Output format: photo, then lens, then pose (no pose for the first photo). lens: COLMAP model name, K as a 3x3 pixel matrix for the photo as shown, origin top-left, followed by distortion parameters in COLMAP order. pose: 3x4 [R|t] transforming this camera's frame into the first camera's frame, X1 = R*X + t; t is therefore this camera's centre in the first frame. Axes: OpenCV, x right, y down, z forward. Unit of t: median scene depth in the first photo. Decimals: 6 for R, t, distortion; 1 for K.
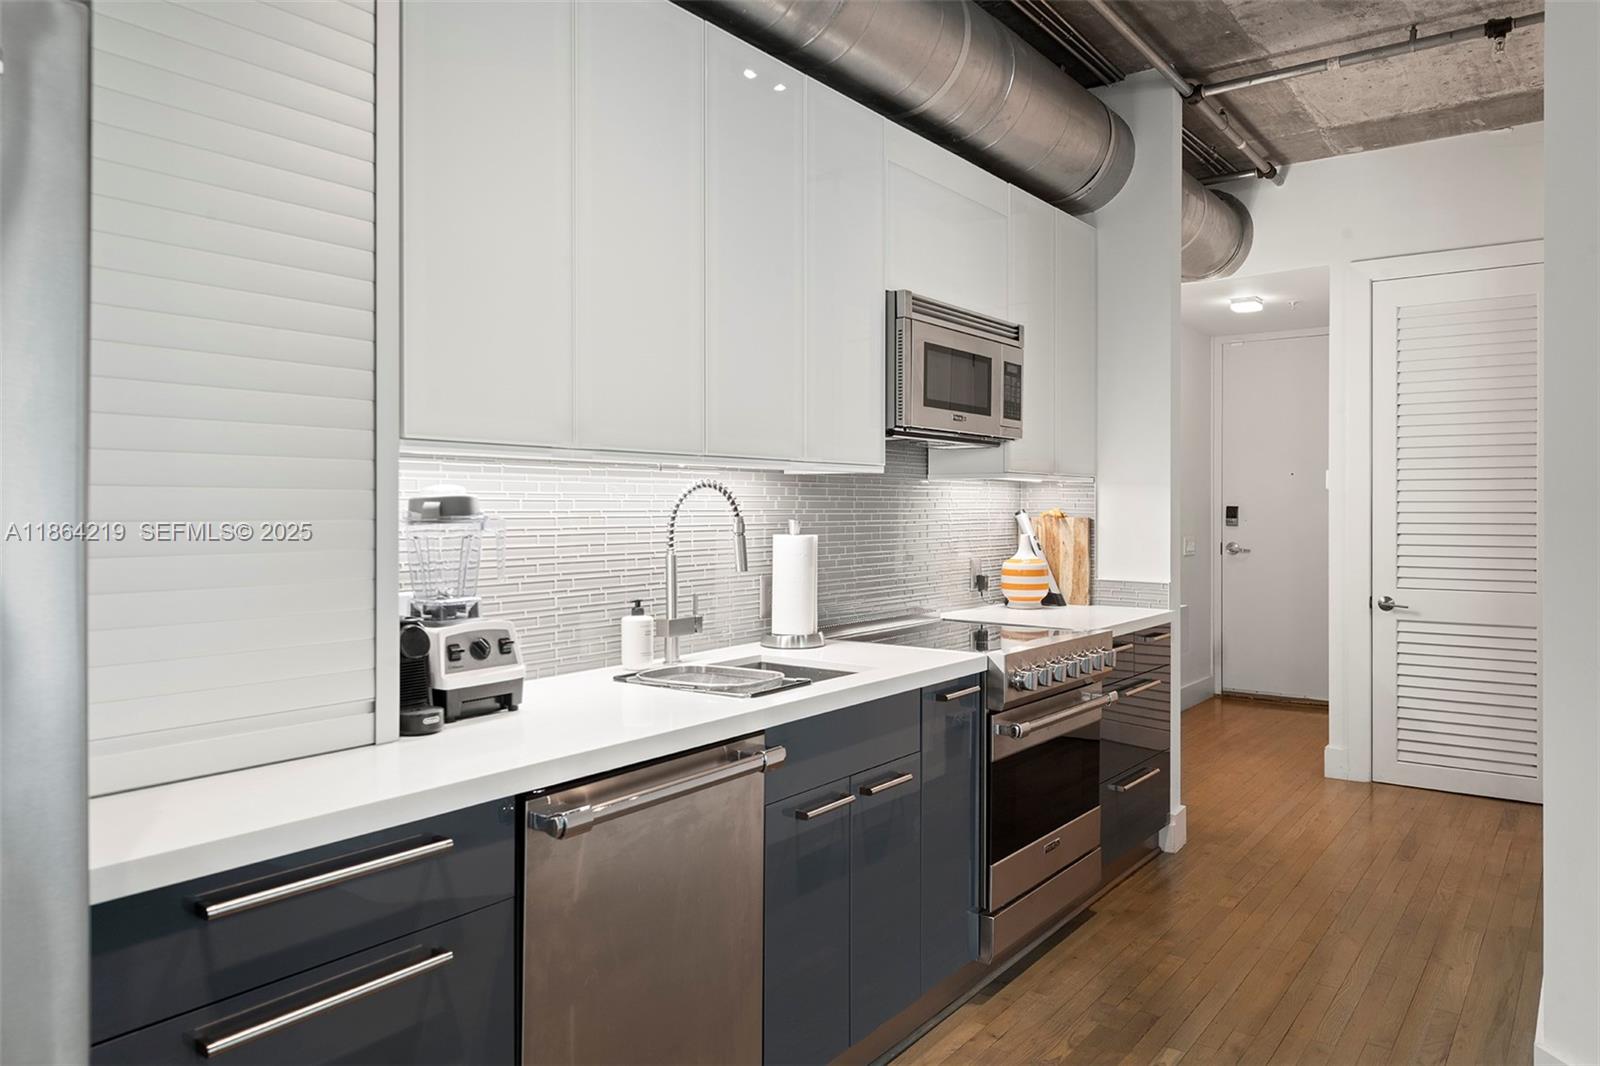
lens RADIAL K [[1107.6, 0, 801.4], [0, 1107.6, 523.6], [0, 0, 1]] dist [-0.004435, -0.001201]
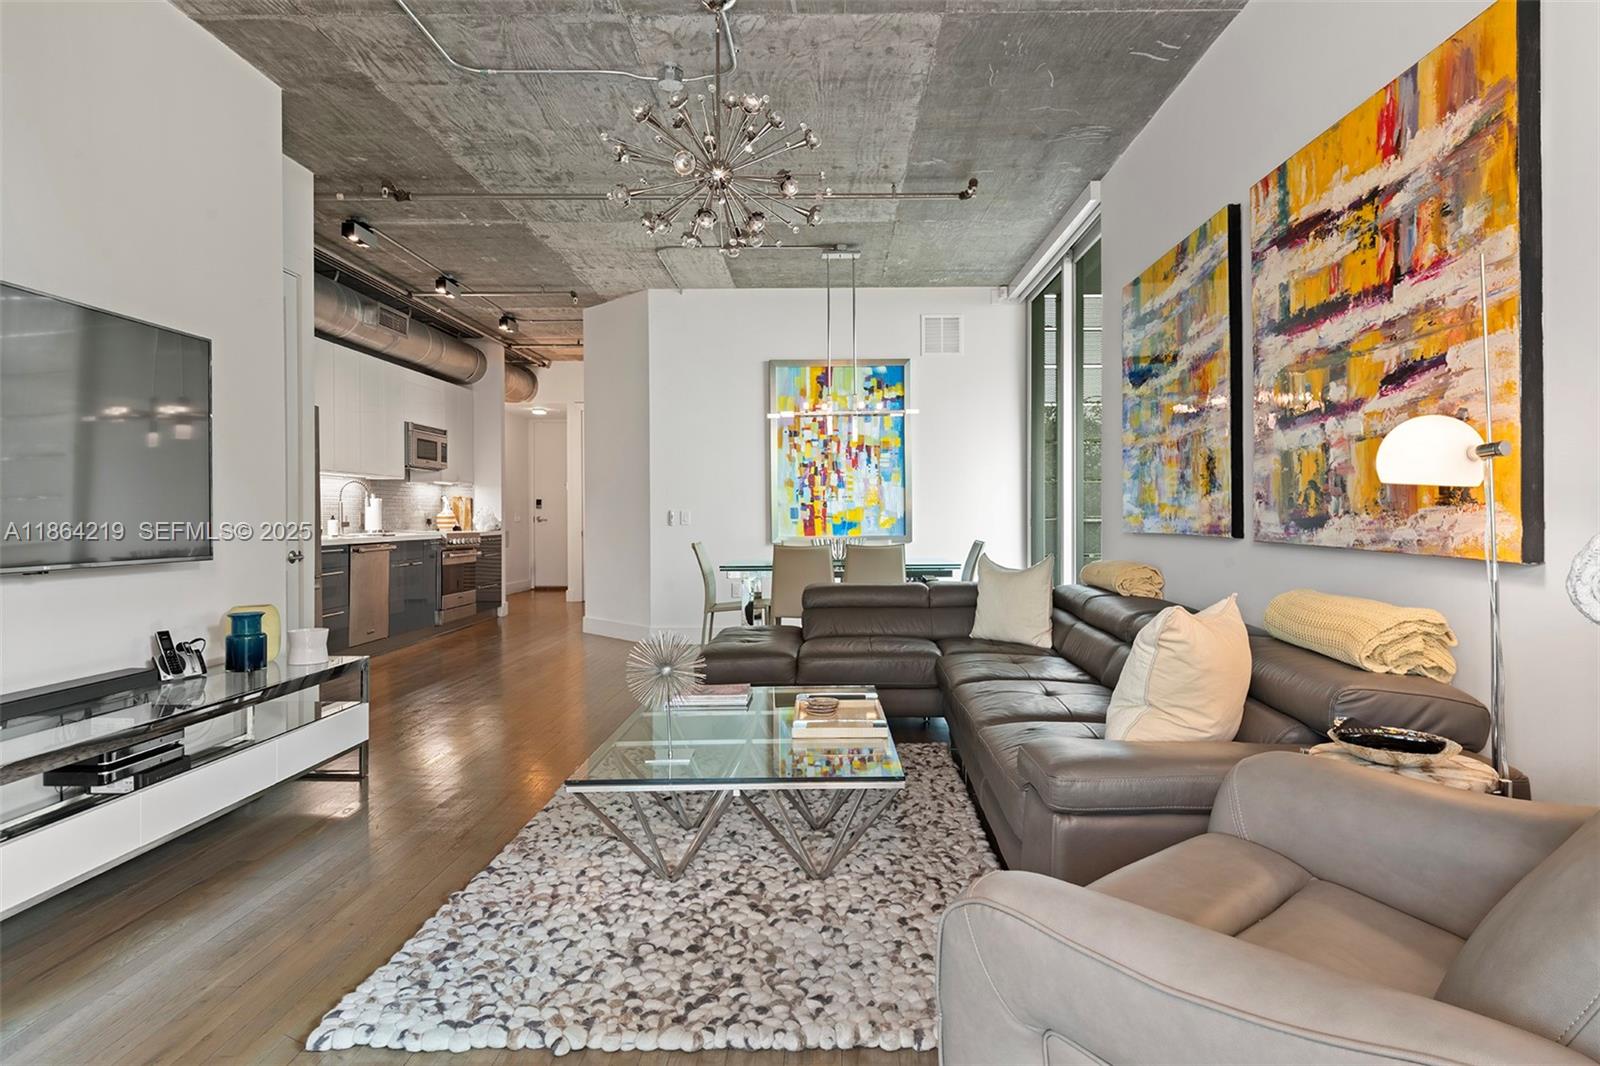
lens RADIAL K [[912.9, 0, 807.2], [0, 912.9, 526.3], [0, 0, 1]] dist [0.001472, 0.000545]
pose [[0.817943, -0.006644, 0.575261, -0.397405], [0.007574, 0.999971, 0.000781, 0.077684], [-0.575250, 0.003718, 0.817970, -1.466494]]
